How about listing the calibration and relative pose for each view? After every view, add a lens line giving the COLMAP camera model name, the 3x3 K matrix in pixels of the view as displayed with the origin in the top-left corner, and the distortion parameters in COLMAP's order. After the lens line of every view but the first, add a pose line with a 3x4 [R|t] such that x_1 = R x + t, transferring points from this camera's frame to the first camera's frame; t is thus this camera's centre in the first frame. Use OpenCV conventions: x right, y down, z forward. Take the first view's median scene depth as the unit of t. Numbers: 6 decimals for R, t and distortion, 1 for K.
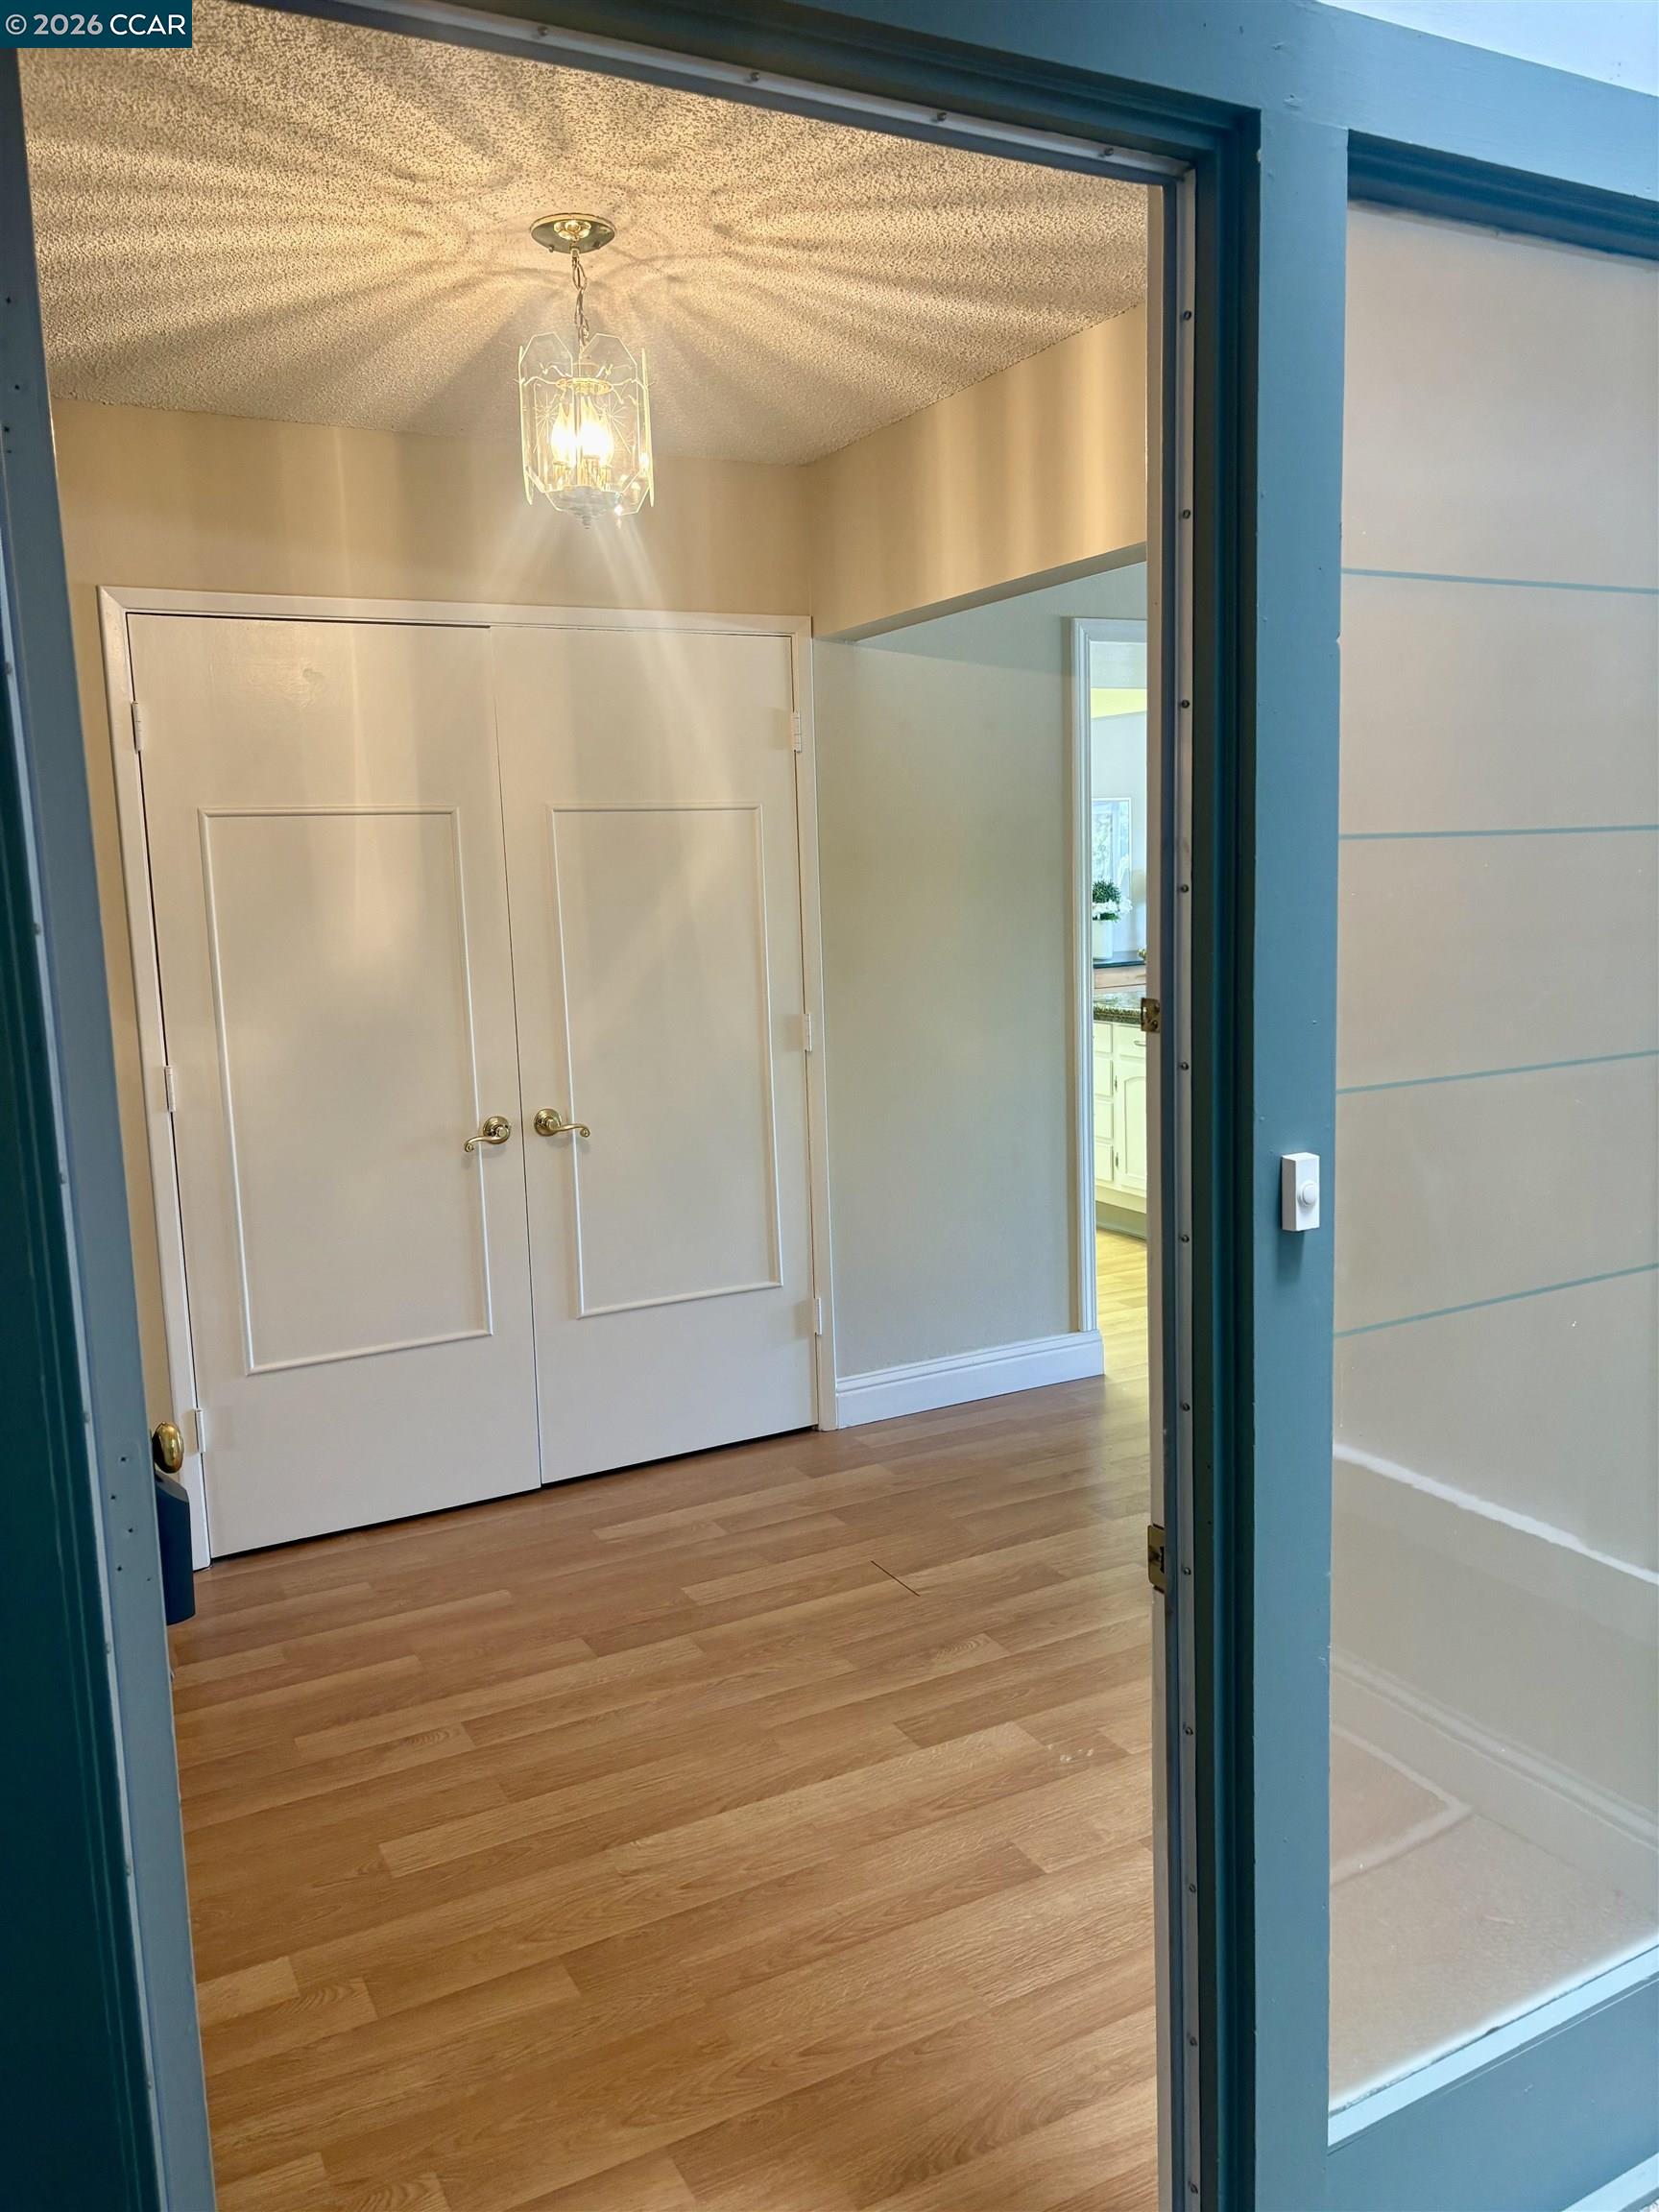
lens RADIAL K [[1674.3, 0, 822.1], [0, 1674.3, 1097.3], [0, 0, 1]] dist [0.022389, -0.007767]
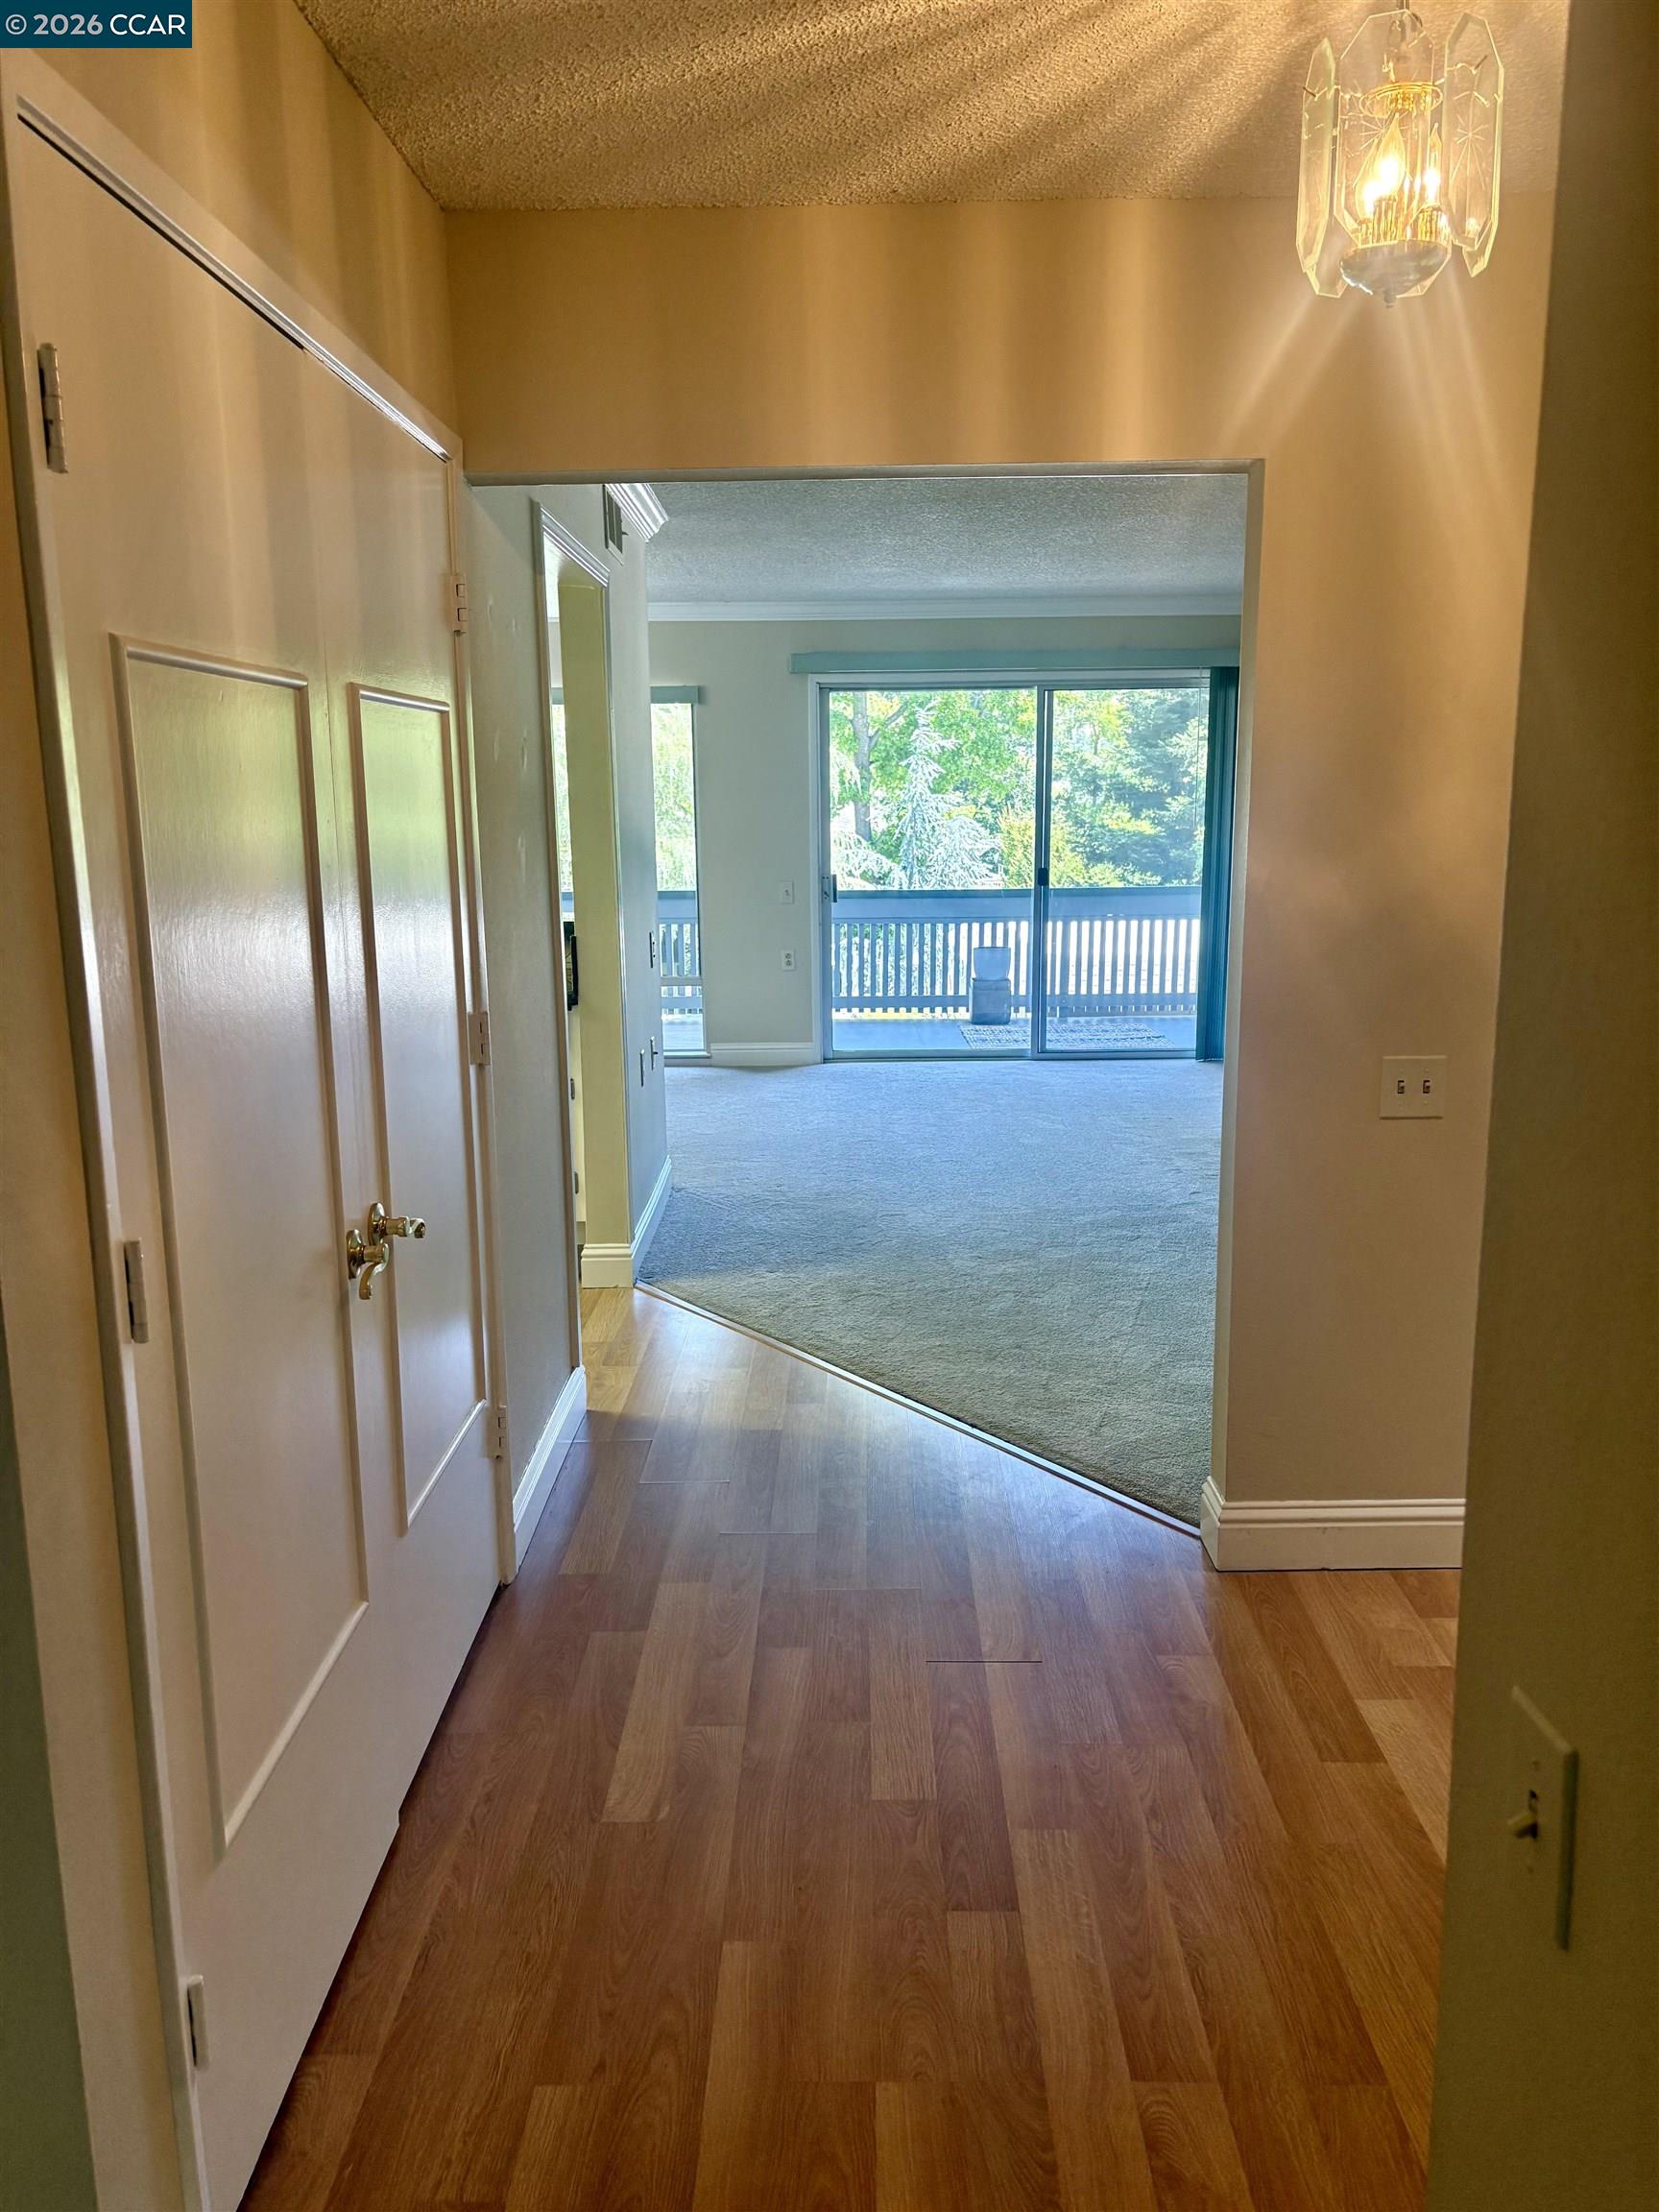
lens RADIAL K [[1674.3, 0, 823.6], [0, 1674.3, 1109.8], [0, 0, 1]] dist [0.022389, -0.007767]
pose [[0.479367, -0.140939, 0.866223, -0.825145], [0.114654, 0.988619, 0.097404, -0.090148], [-0.870093, 0.052623, 0.490071, 0.785034]]
